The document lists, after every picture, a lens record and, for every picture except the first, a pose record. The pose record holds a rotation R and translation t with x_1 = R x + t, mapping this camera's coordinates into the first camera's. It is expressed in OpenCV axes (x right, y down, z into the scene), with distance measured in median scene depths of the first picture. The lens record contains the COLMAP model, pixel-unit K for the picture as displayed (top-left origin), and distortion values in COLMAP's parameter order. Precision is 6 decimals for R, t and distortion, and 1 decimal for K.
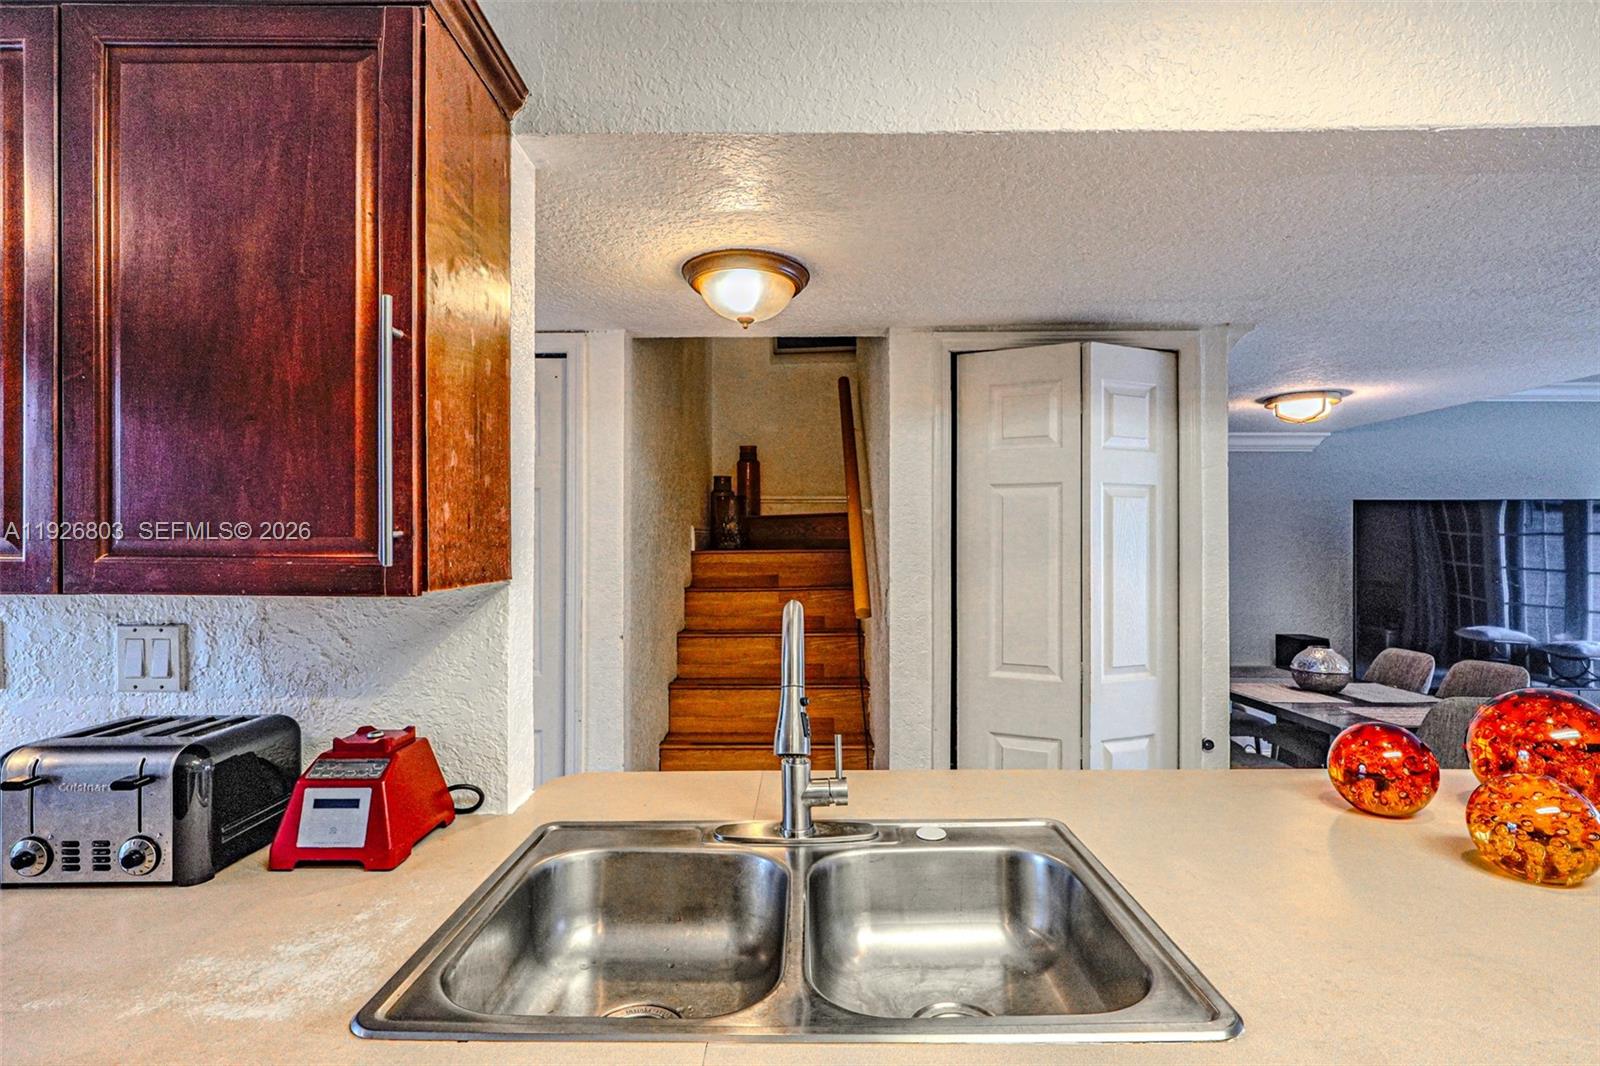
lens RADIAL K [[791.9, 0, 802.3], [0, 791.9, 541.1], [0, 0, 1]] dist [-0.002409, 0.000927]
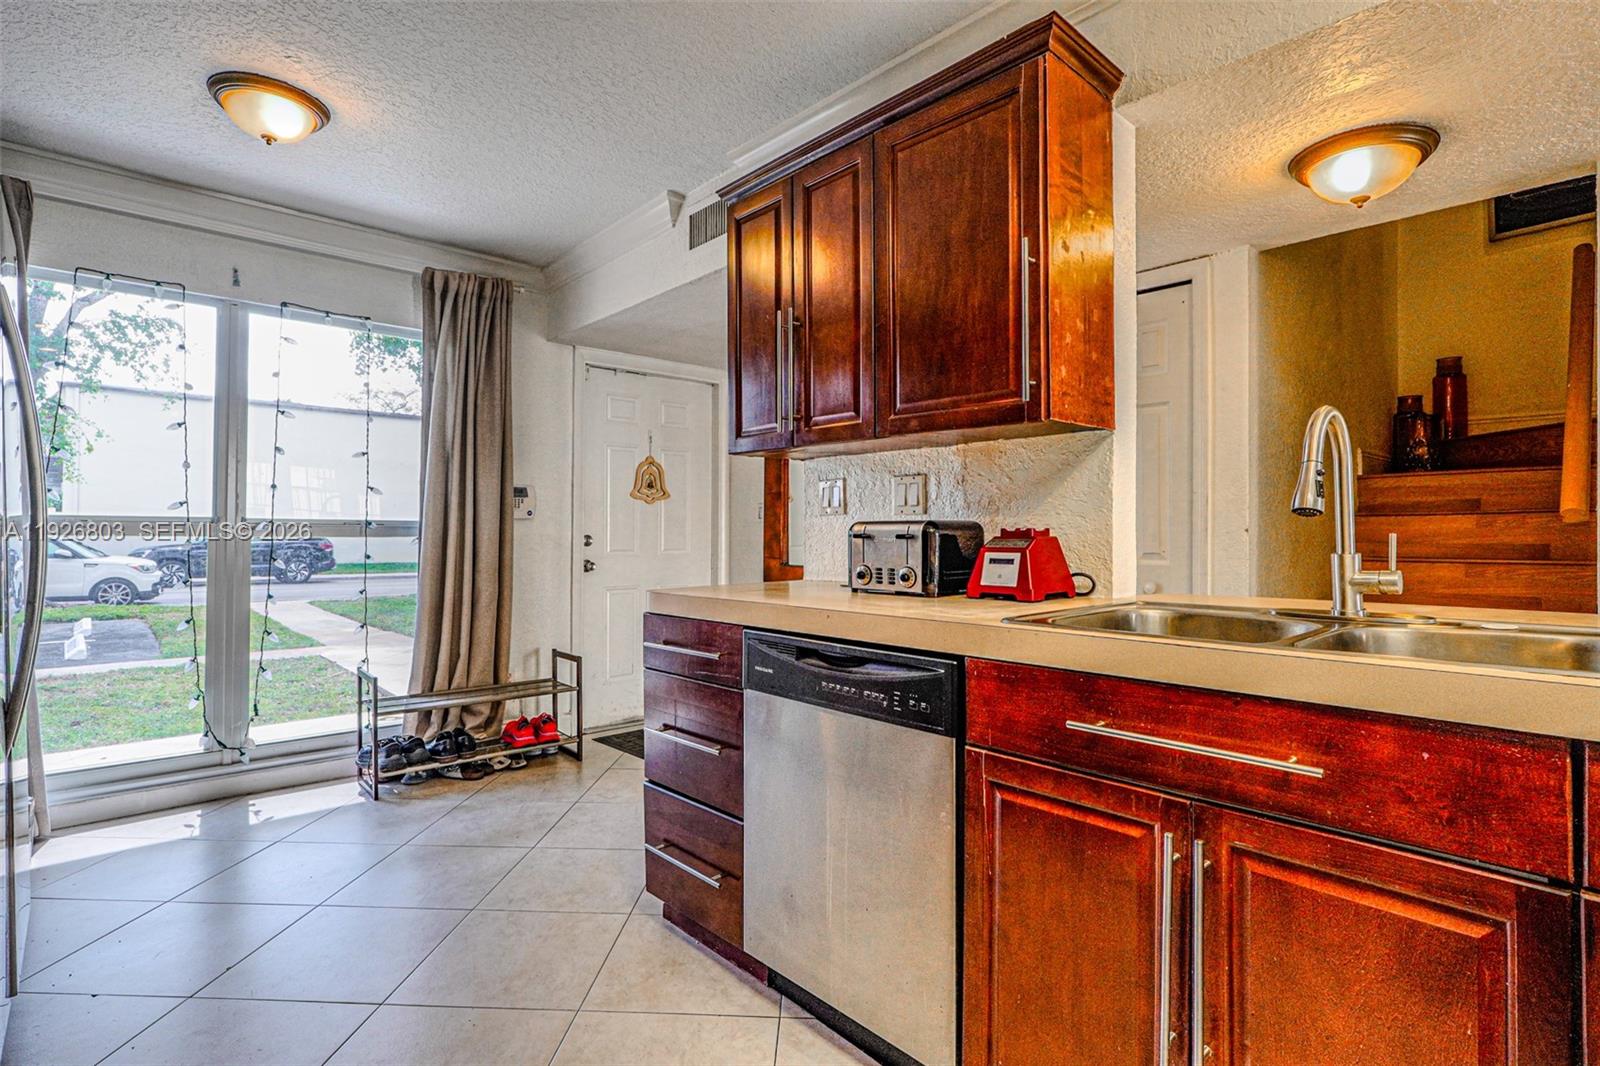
lens RADIAL K [[797.2, 0, 794.8], [0, 797.2, 523.6], [0, 0, 1]] dist [-0.002215, -0.000326]
pose [[0.686631, -0.002816, -0.727000, 0.265531], [0.002841, 0.999995, -0.001191, 0.215439], [0.727000, -0.001248, 0.686636, -0.371854]]
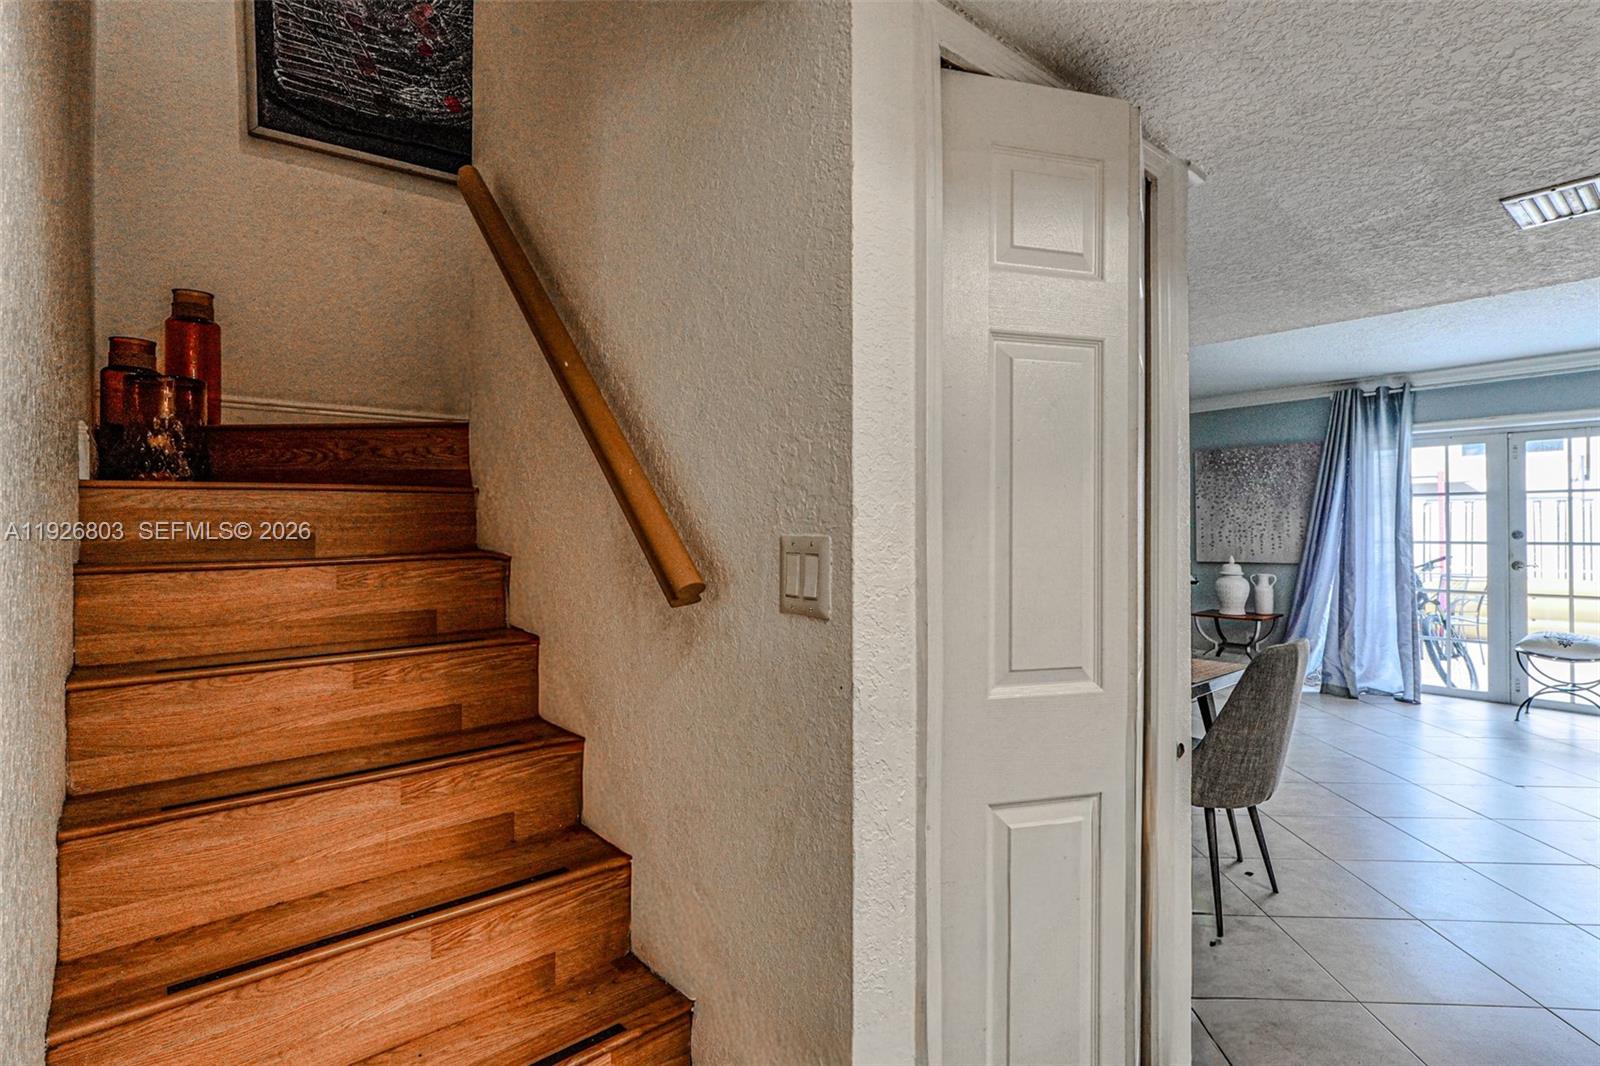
lens RADIAL K [[776.0, 0, 797.2], [0, 776.0, 527.3], [0, 0, 1]] dist [-0.002486, -0.000394]
pose [[0.755621, -0.002012, 0.655006, -0.384989], [-0.002791, 0.999976, 0.006291, 0.108153], [-0.655003, -0.006582, 0.755597, 1.372456]]
